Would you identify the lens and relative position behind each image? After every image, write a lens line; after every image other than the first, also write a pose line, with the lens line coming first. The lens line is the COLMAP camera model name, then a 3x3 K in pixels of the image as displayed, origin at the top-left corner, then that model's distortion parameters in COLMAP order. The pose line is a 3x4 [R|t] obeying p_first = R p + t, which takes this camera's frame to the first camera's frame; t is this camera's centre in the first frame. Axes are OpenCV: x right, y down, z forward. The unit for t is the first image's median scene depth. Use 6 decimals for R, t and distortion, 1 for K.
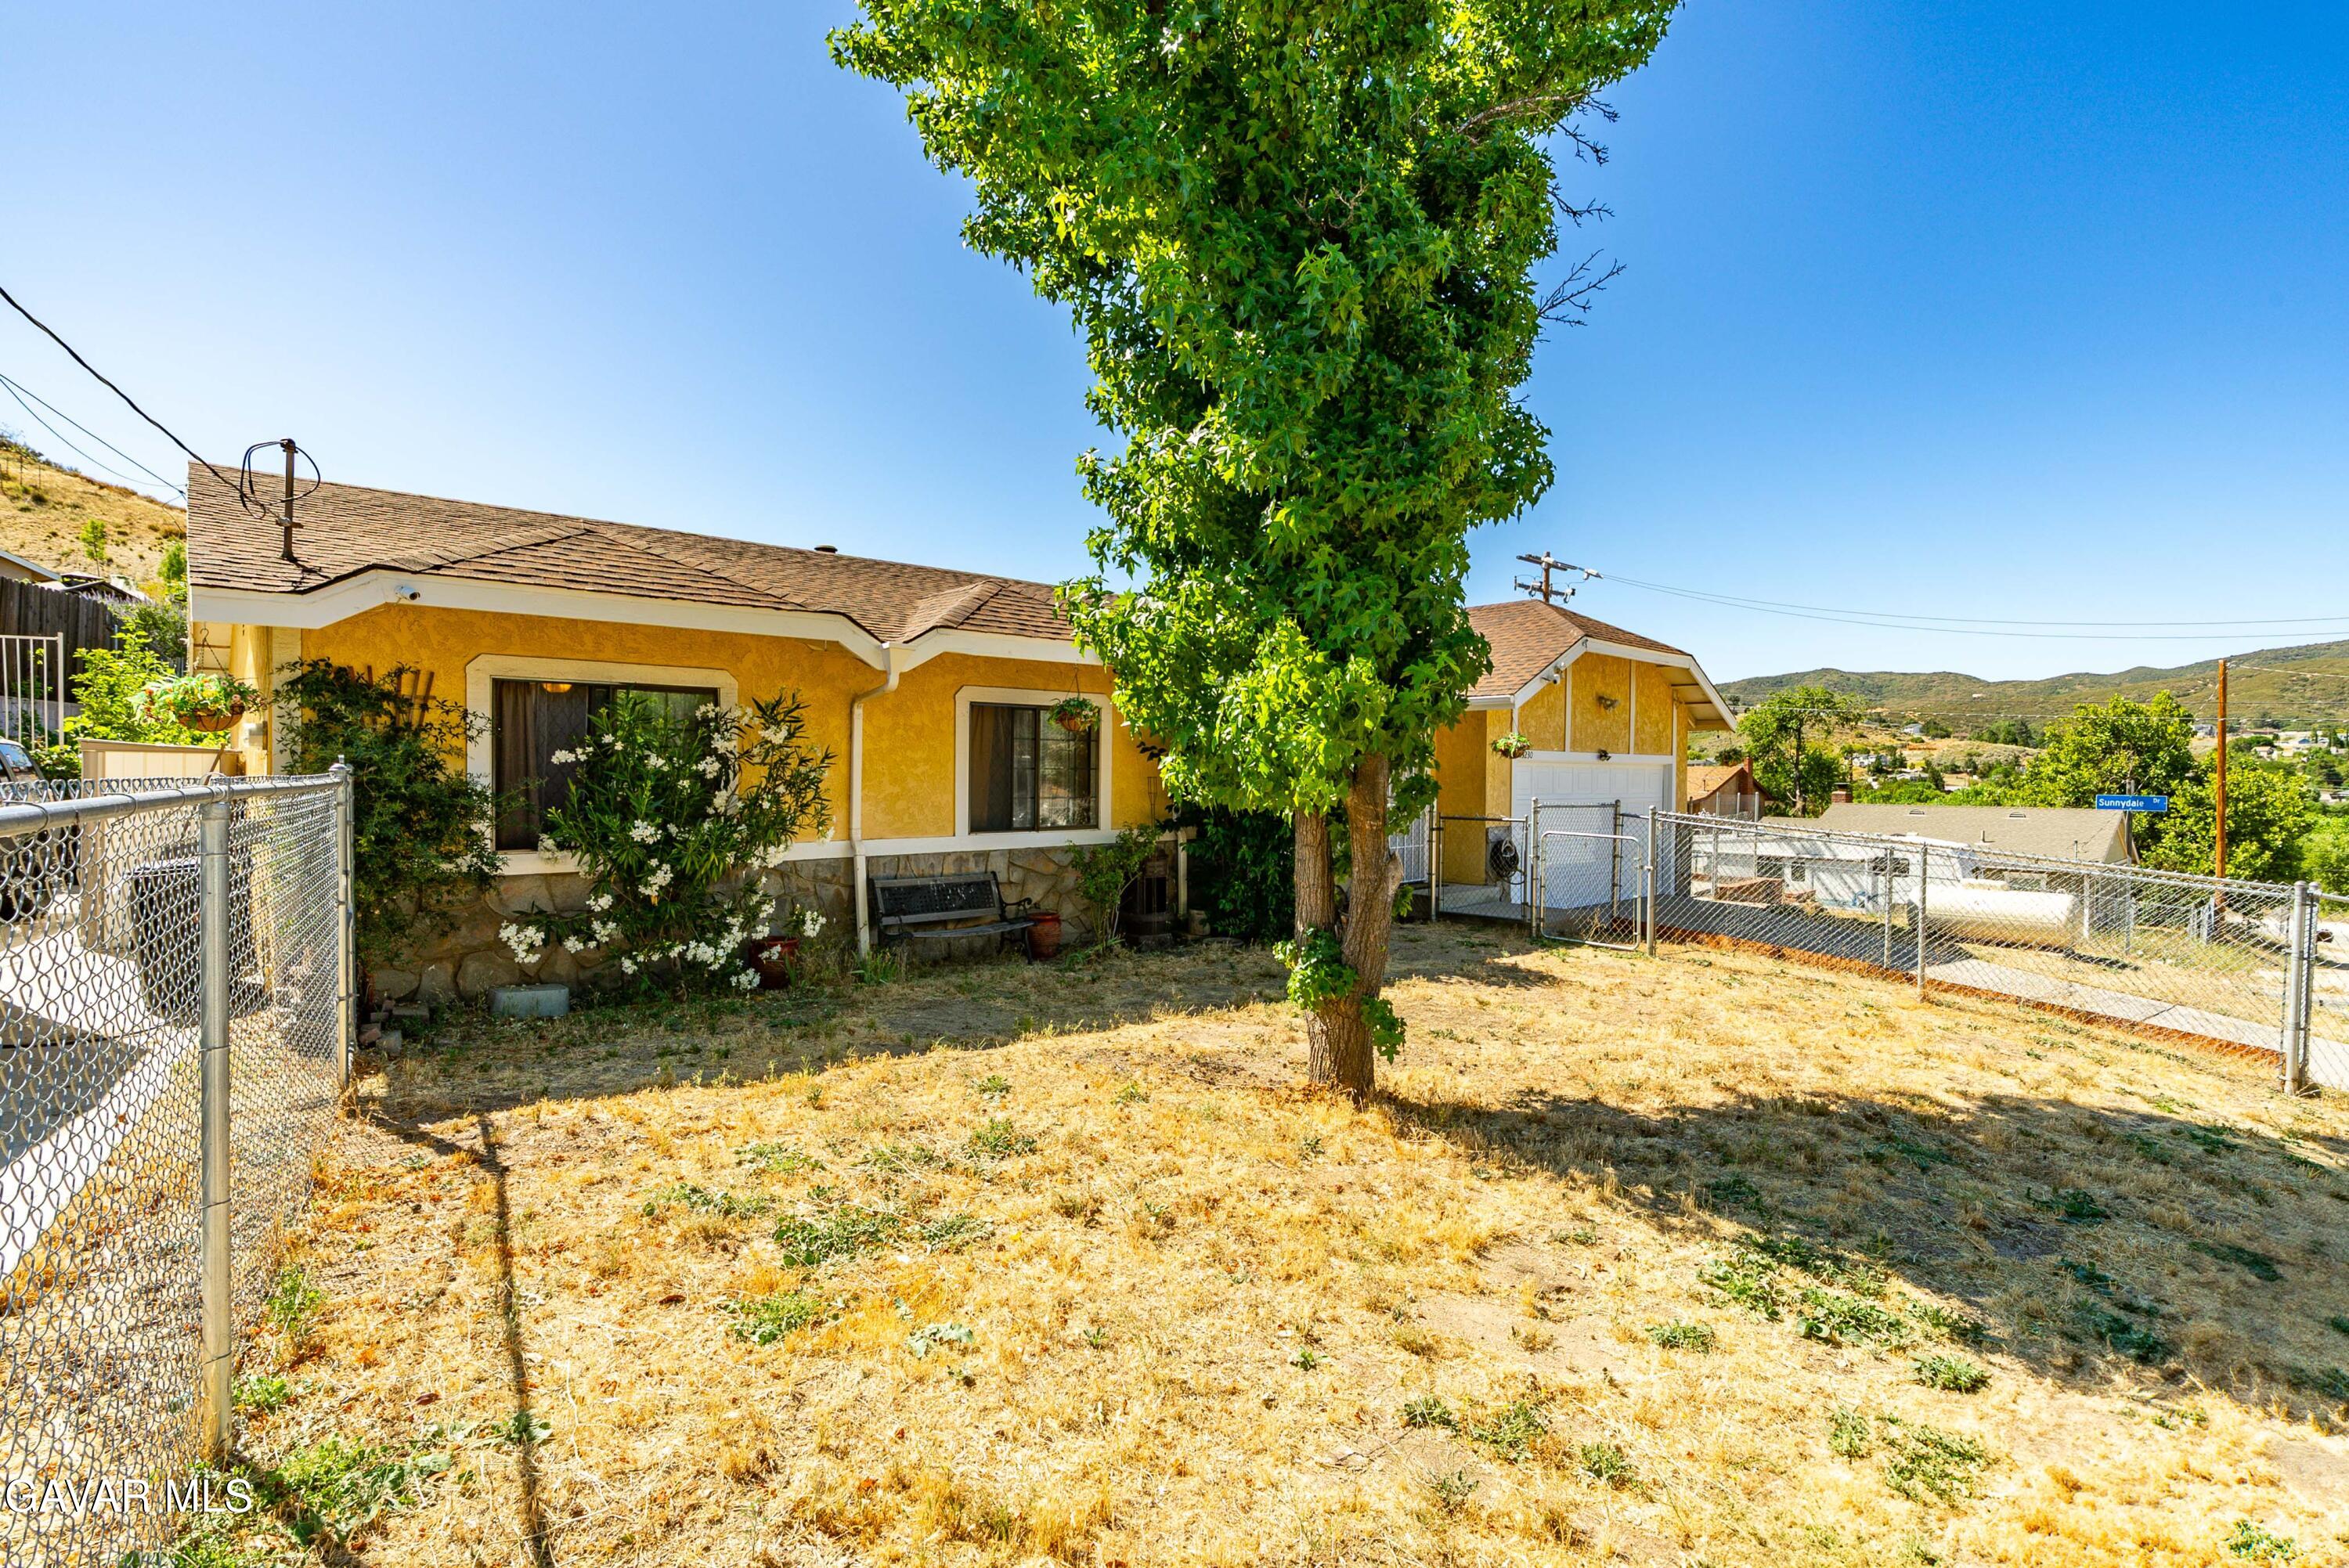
lens RADIAL K [[1044.4, 0, 1177.9], [0, 1044.4, 780.7], [0, 0, 1]] dist [-0.008491, 0.000770]
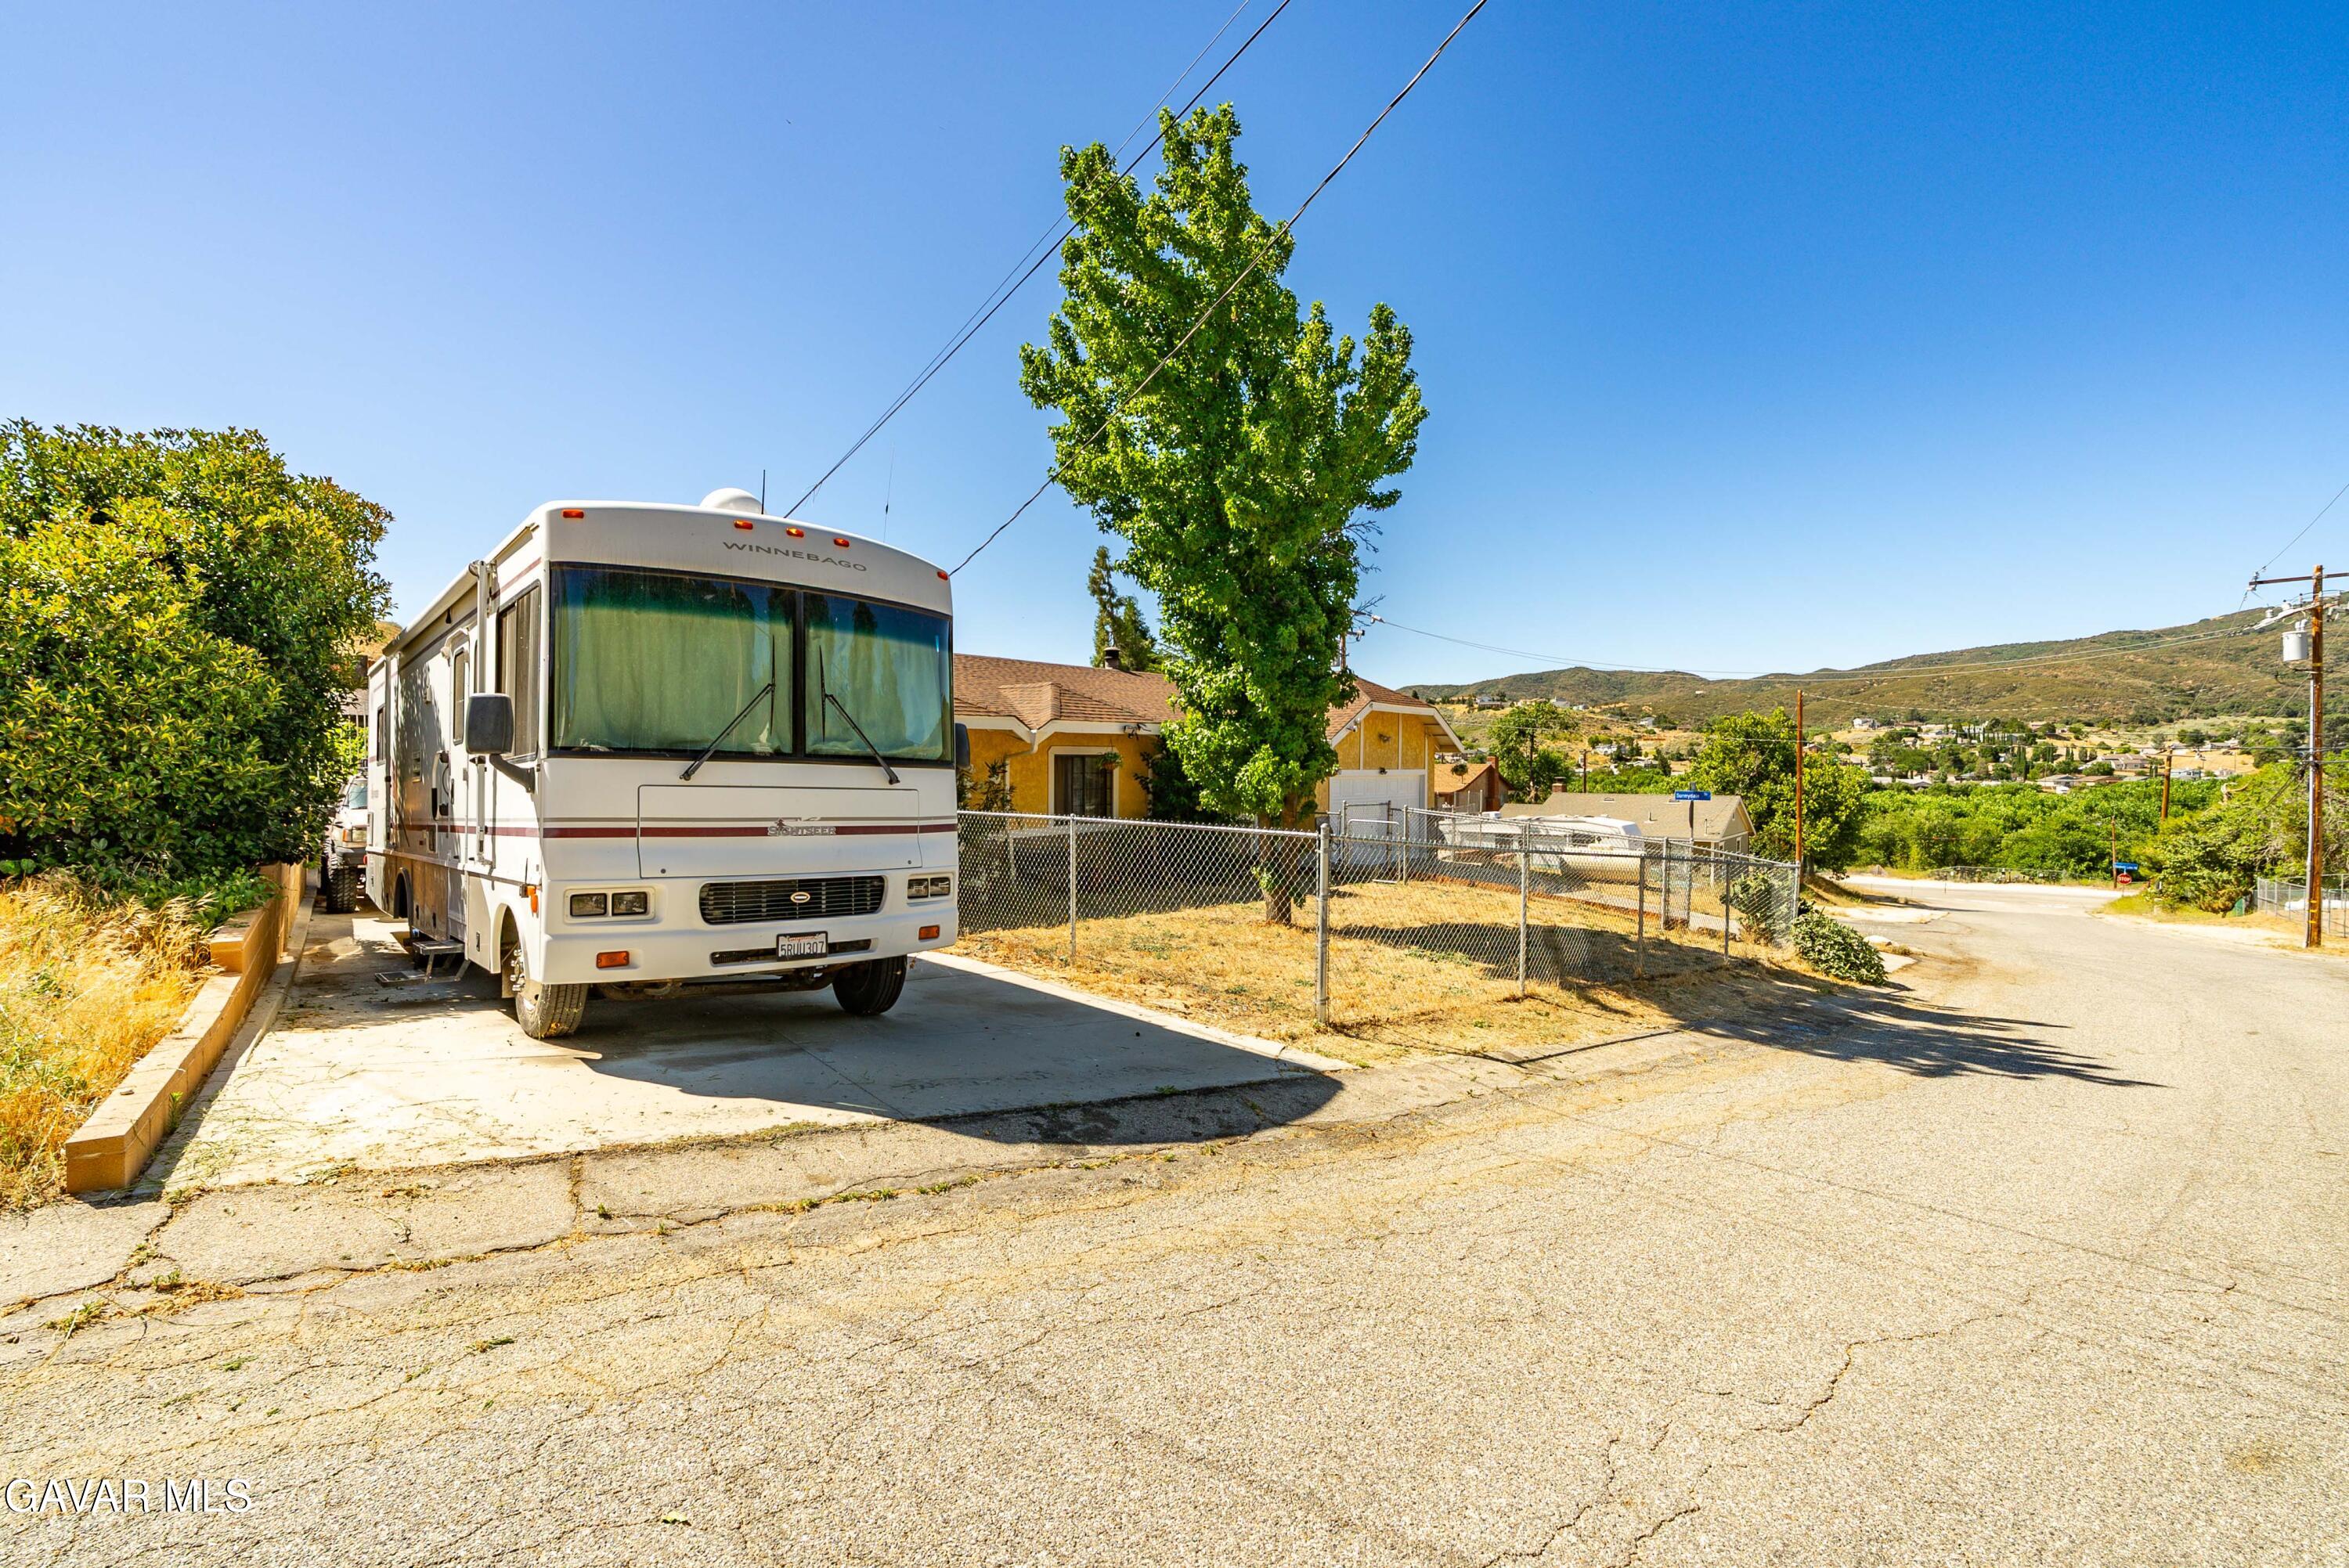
lens RADIAL K [[1011.5, 0, 1185.8], [0, 1011.5, 781.3], [0, 0, 1]] dist [0.000094, 0.000173]
pose [[0.982373, -0.008328, 0.186744, -0.185565], [0.006401, 0.999920, 0.010920, -0.028053], [-0.186820, -0.009532, 0.982348, -0.485575]]
